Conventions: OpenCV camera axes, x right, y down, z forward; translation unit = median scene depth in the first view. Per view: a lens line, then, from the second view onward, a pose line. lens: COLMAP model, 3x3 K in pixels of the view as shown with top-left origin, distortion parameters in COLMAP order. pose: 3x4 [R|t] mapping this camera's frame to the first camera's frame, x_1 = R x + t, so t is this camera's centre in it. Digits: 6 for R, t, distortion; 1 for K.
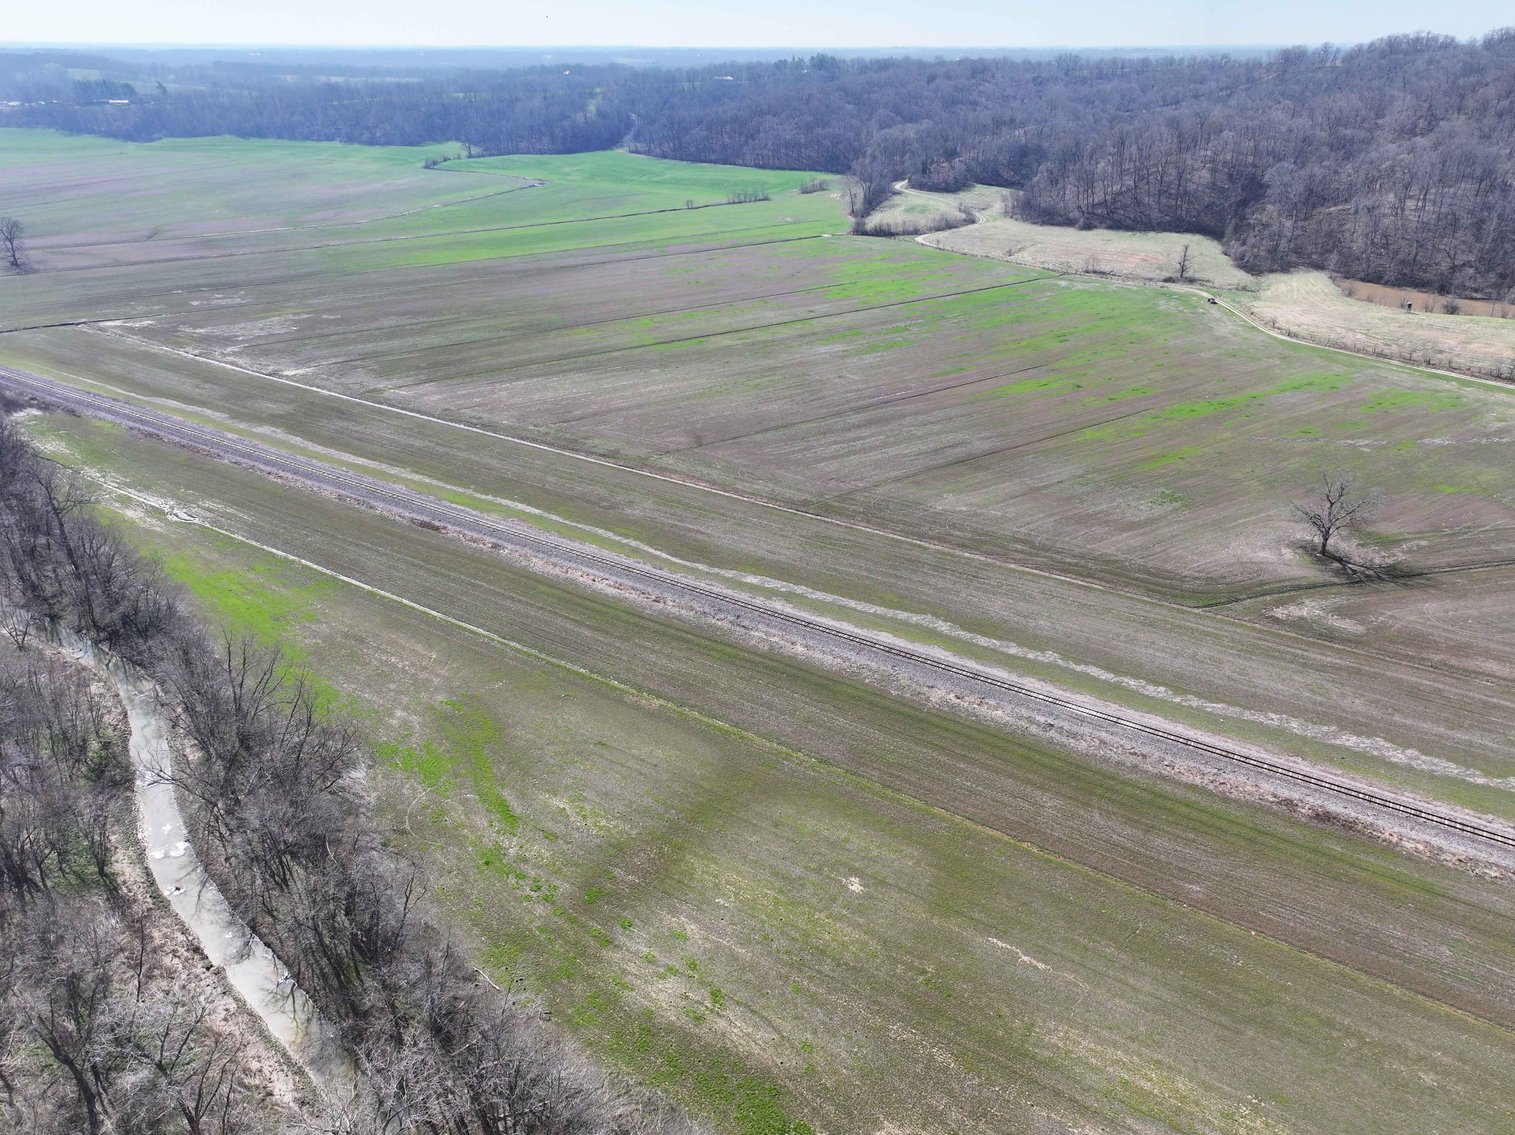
lens RADIAL K [[1051.9, 0, 760.3], [0, 1051.9, 574.0], [0, 0, 1]] dist [-0.001278, 0.021749]
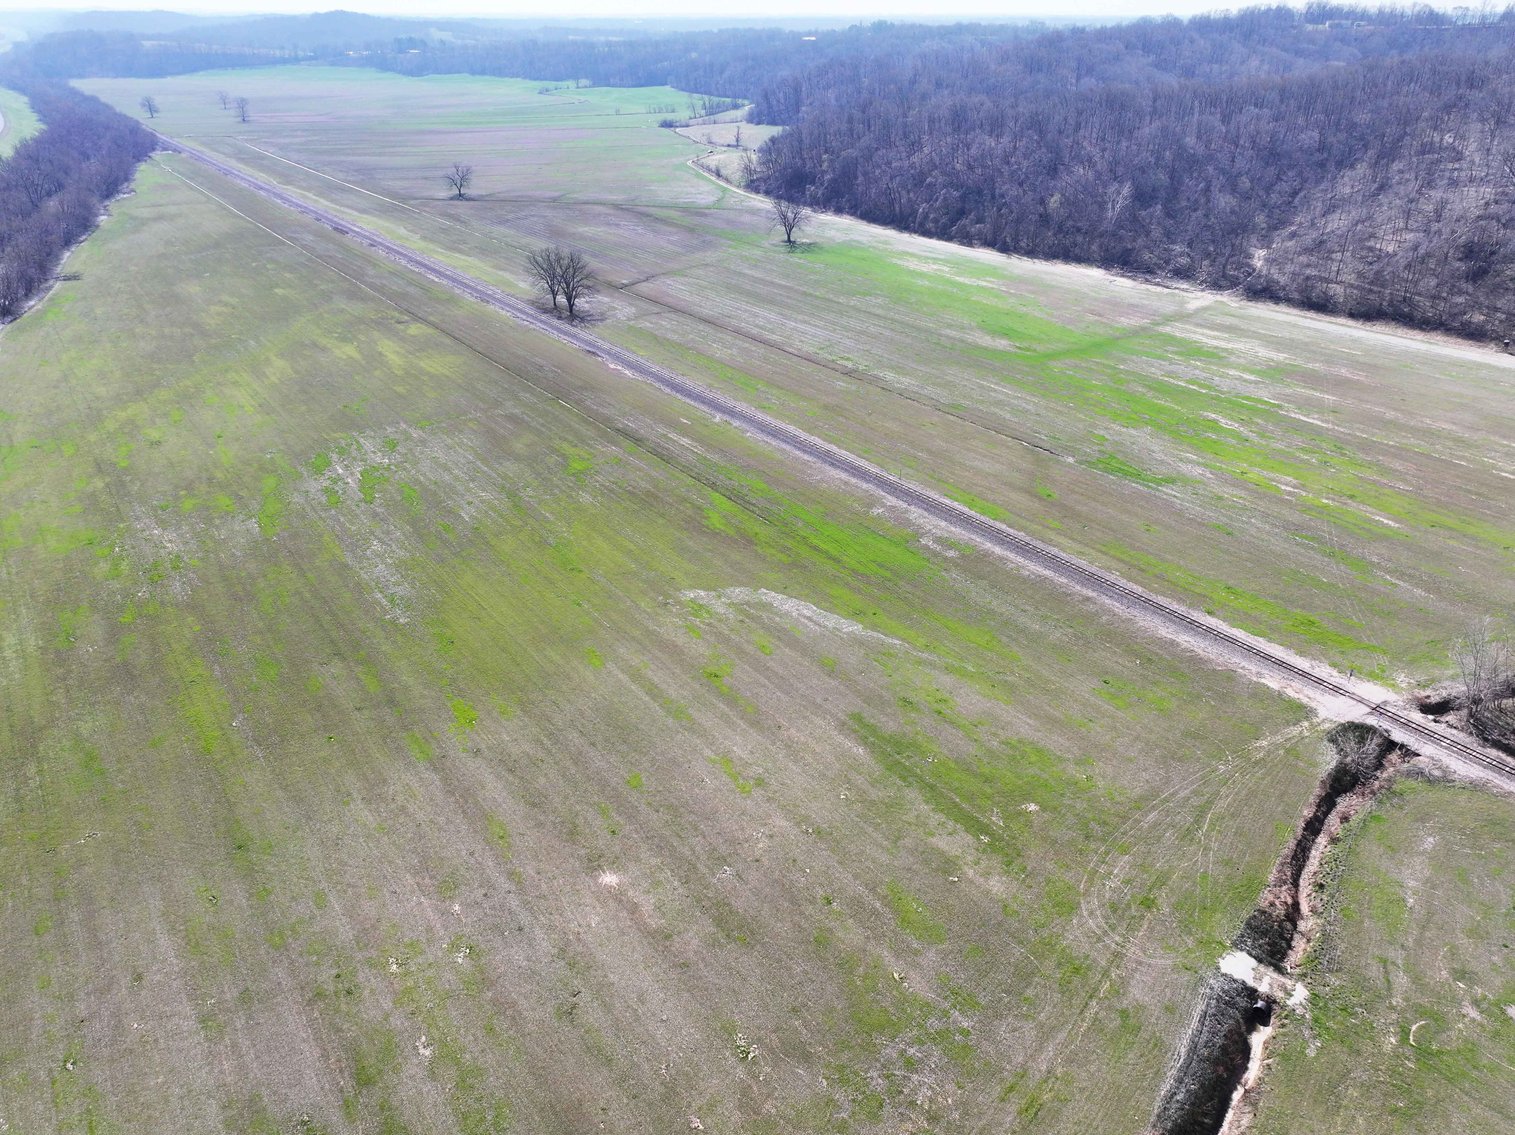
lens RADIAL K [[1051.9, 0, 755.6], [0, 1051.9, 571.6], [0, 0, 1]] dist [-0.001278, 0.021749]
pose [[0.931878, 0.170808, -0.320044, 0.724624], [-0.163635, 0.985284, 0.049389, 0.217739], [0.323770, 0.006345, 0.946114, -0.434590]]
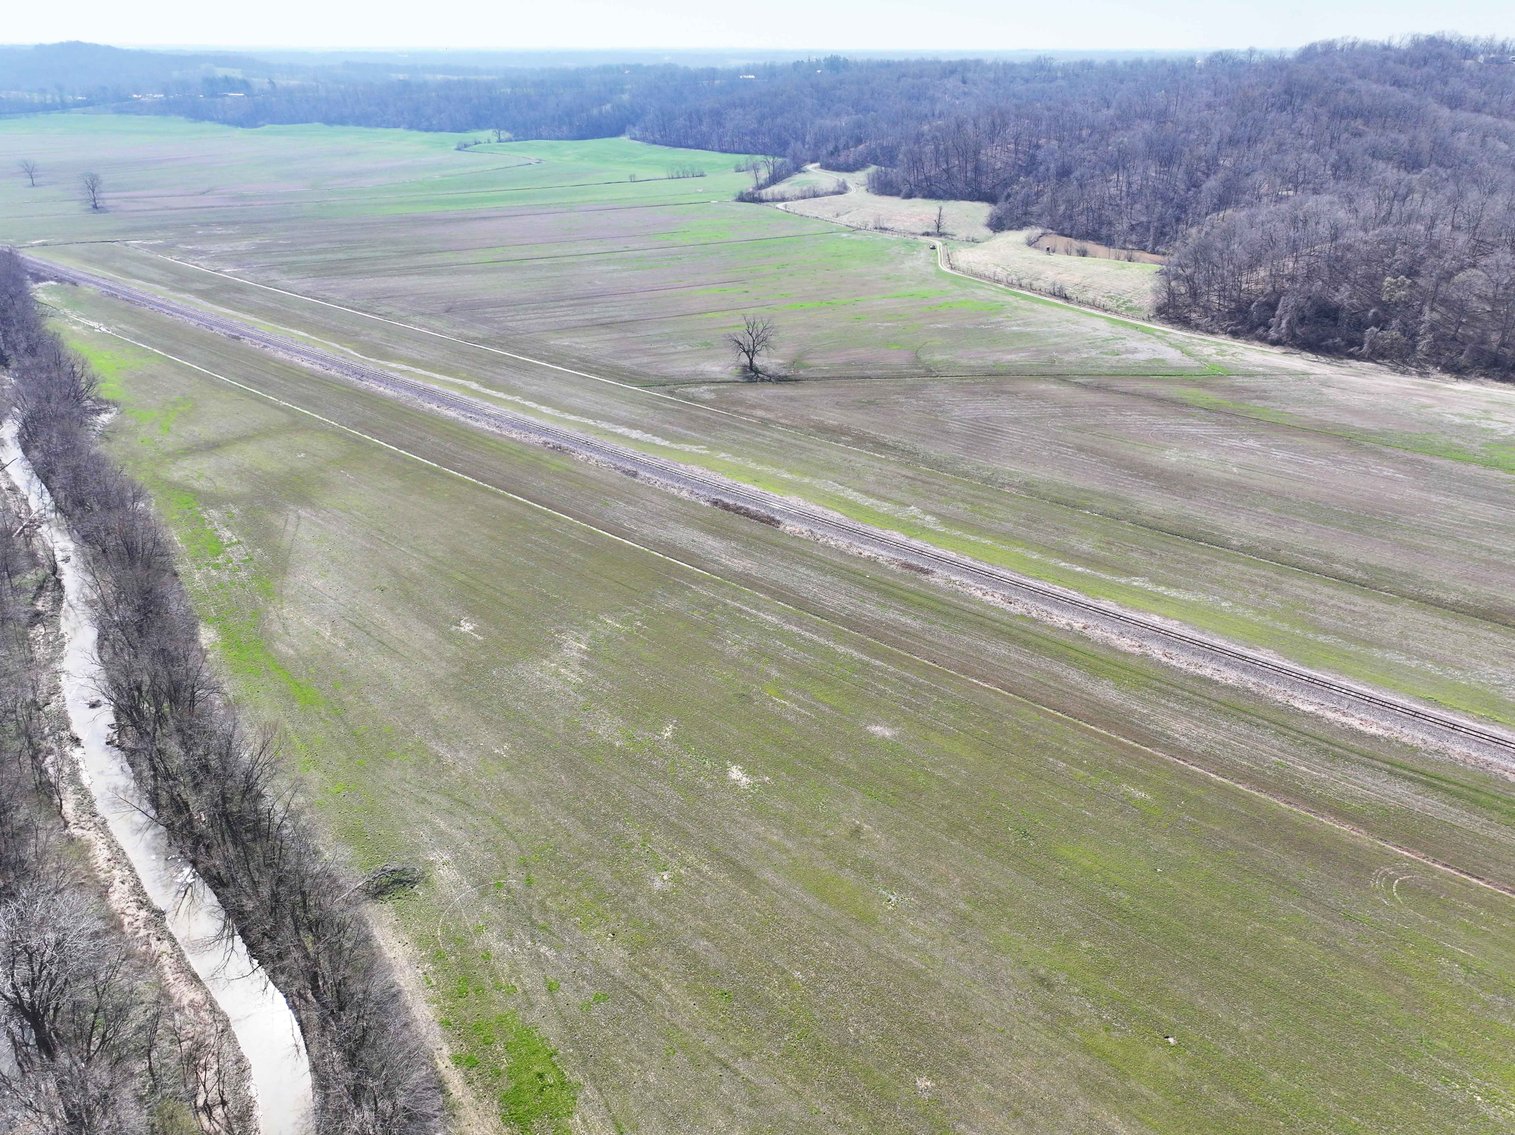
lens RADIAL K [[1051.9, 0, 759.2], [0, 1051.9, 574.4], [0, 0, 1]] dist [-0.001278, 0.021749]
pose [[0.991475, 0.059474, -0.115932, 0.230902], [-0.059606, 0.998219, 0.002335, 0.088120], [0.115864, 0.004595, 0.993254, -0.176571]]
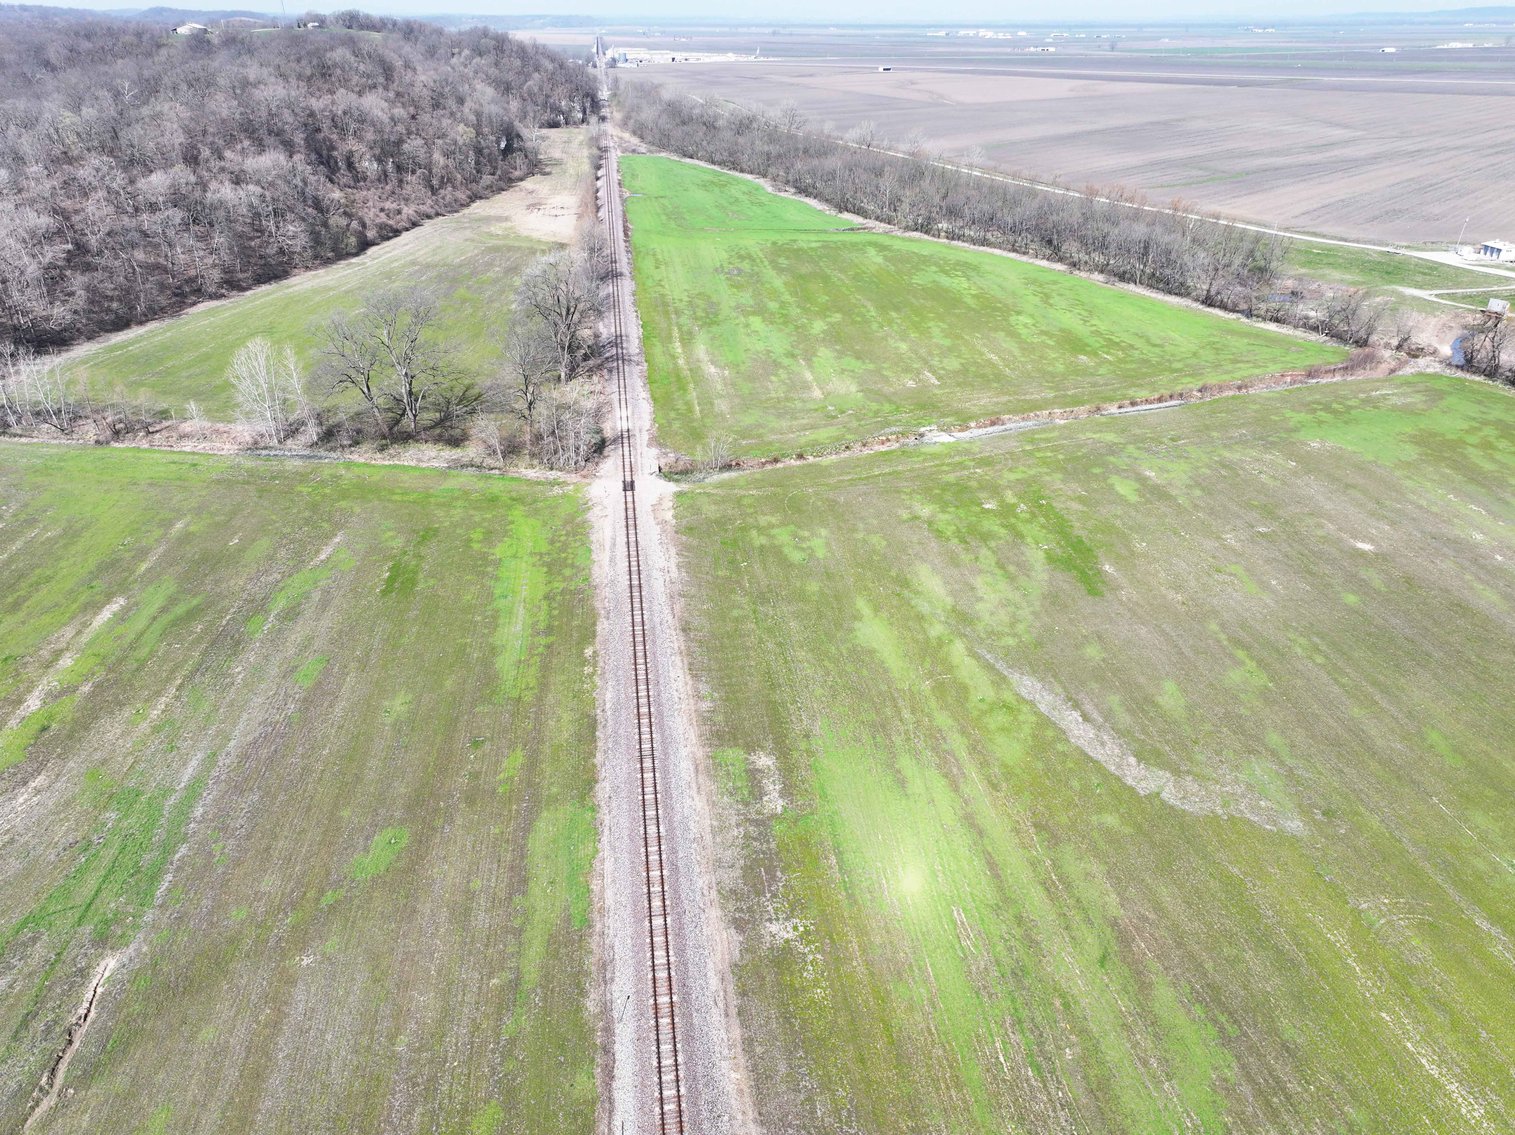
lens RADIAL K [[1051.9, 0, 763.6], [0, 1051.9, 563.4], [0, 0, 1]] dist [-0.001278, 0.021749]
pose [[-0.652729, -0.352262, 0.670713, 0.580931], [0.339247, 0.655691, 0.674523, 0.087381], [-0.677389, 0.667818, -0.308485, -0.105624]]
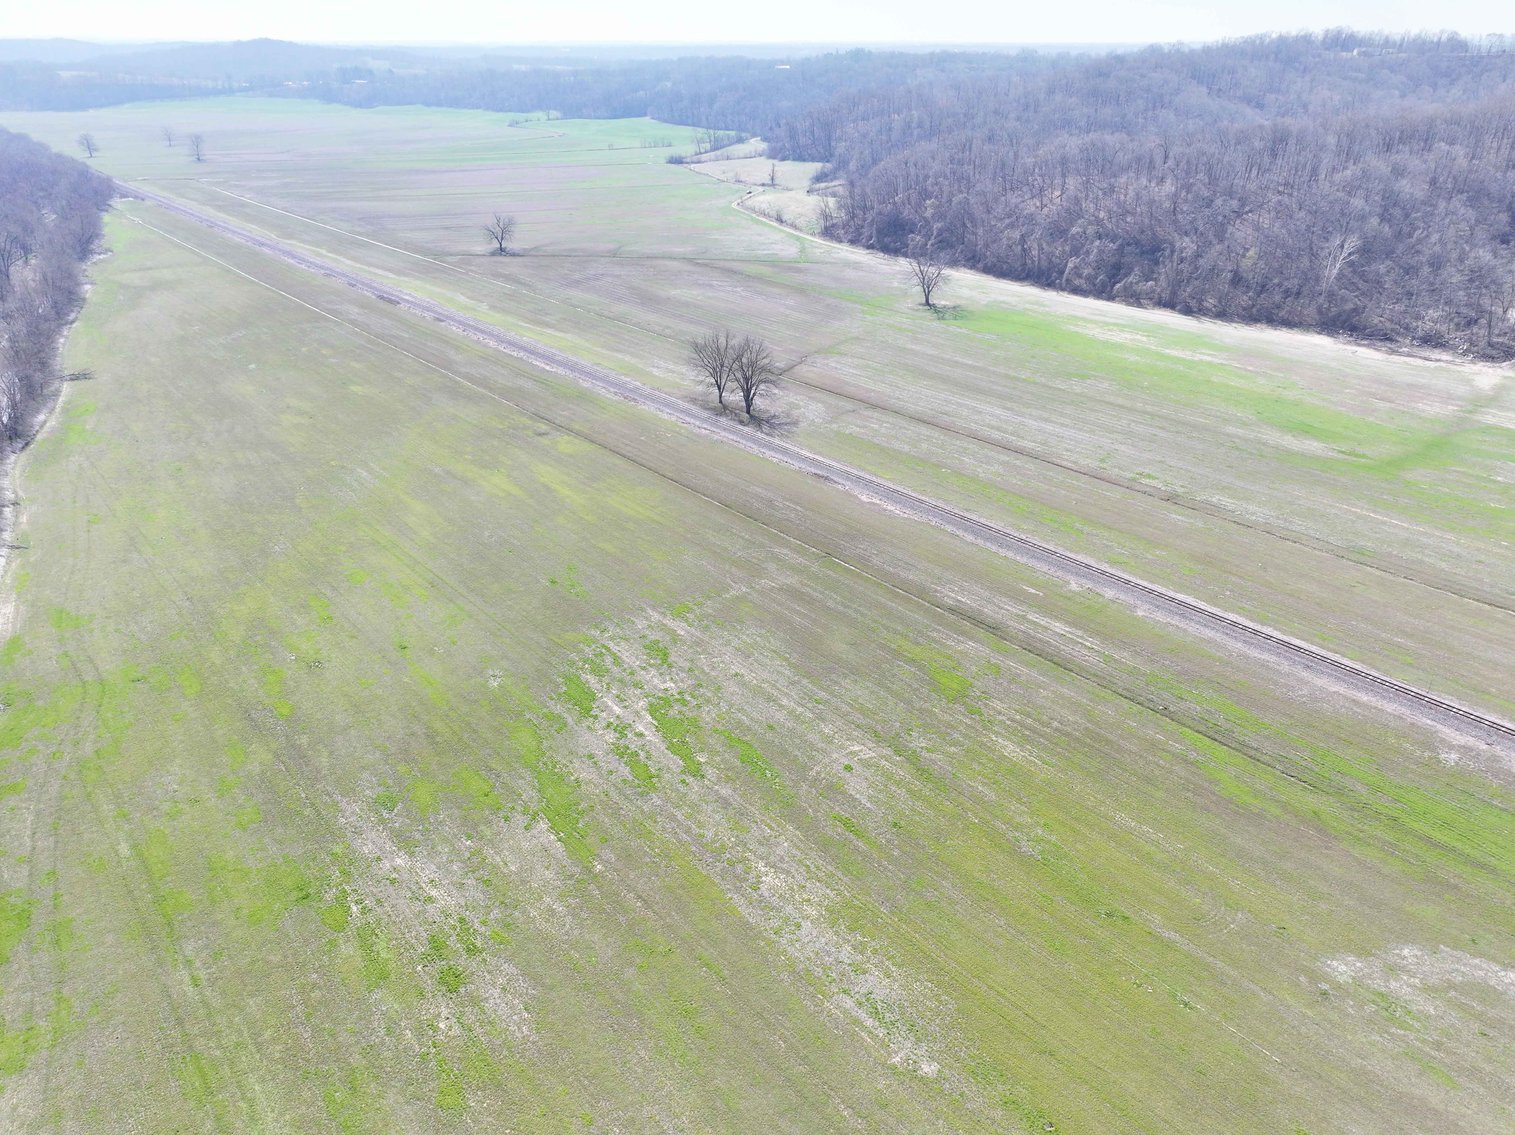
lens RADIAL K [[1051.9, 0, 756.3], [0, 1051.9, 574.0], [0, 0, 1]] dist [-0.001278, 0.021749]
pose [[0.957120, 0.130796, -0.258485, 0.565708], [-0.129900, 0.991313, 0.020618, 0.185302], [0.258936, 0.013844, 0.965795, -0.370097]]
